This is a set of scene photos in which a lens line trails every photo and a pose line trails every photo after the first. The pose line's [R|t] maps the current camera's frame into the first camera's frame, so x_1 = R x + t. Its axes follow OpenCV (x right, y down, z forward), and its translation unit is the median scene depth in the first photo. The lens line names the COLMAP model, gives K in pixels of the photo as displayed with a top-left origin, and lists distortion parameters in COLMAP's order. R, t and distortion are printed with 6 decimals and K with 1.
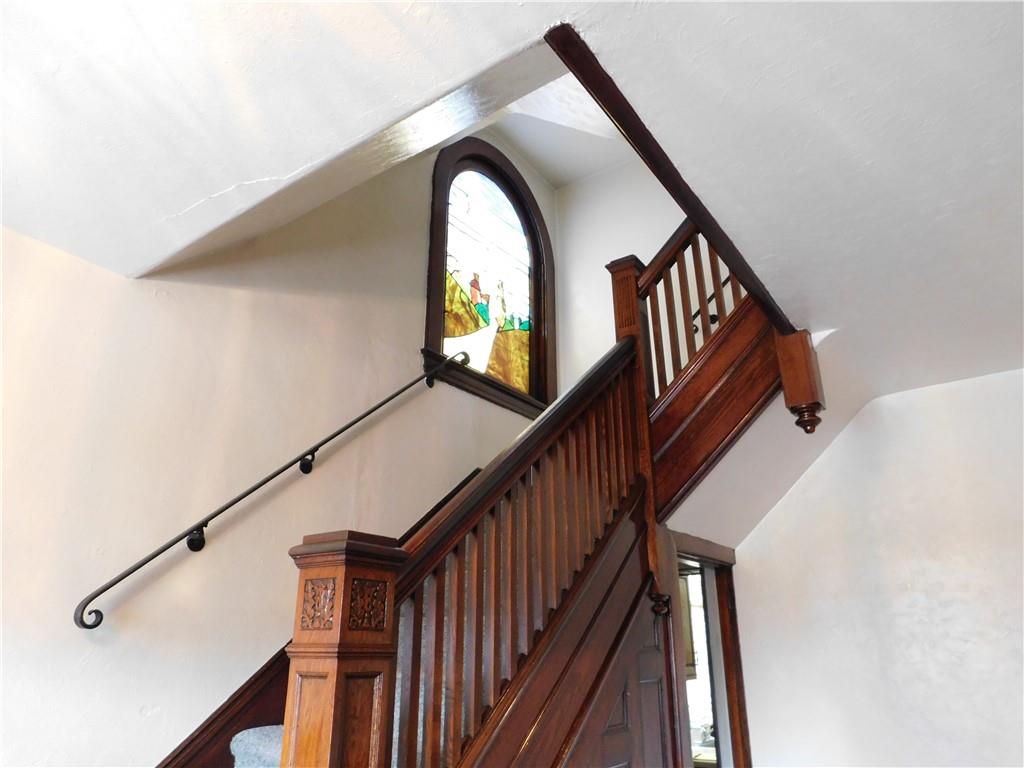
lens RADIAL K [[683.1, 0, 511.9], [0, 683.1, 377.9], [0, 0, 1]] dist [-0.051243, 0.004106]
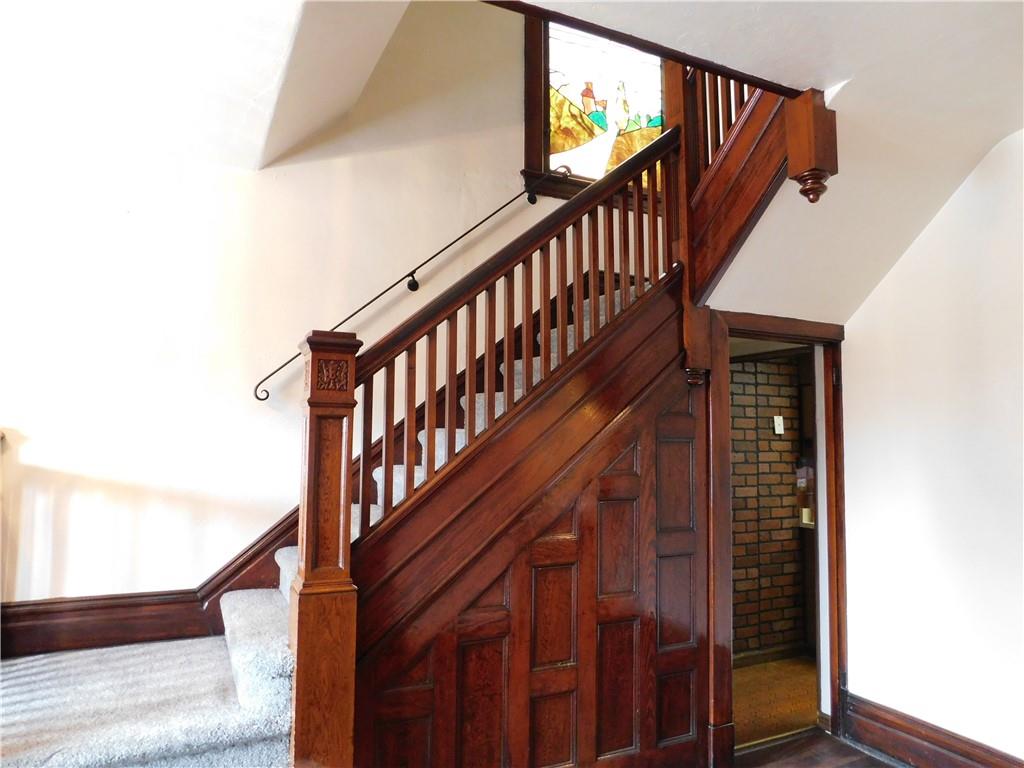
lens RADIAL K [[683.1, 0, 519.4], [0, 683.1, 384.4], [0, 0, 1]] dist [-0.051243, 0.004106]
pose [[0.874998, -0.028499, -0.483286, 0.378183], [0.167944, 0.954143, 0.247801, 0.015134], [0.454062, -0.297990, 0.839660, -0.055508]]
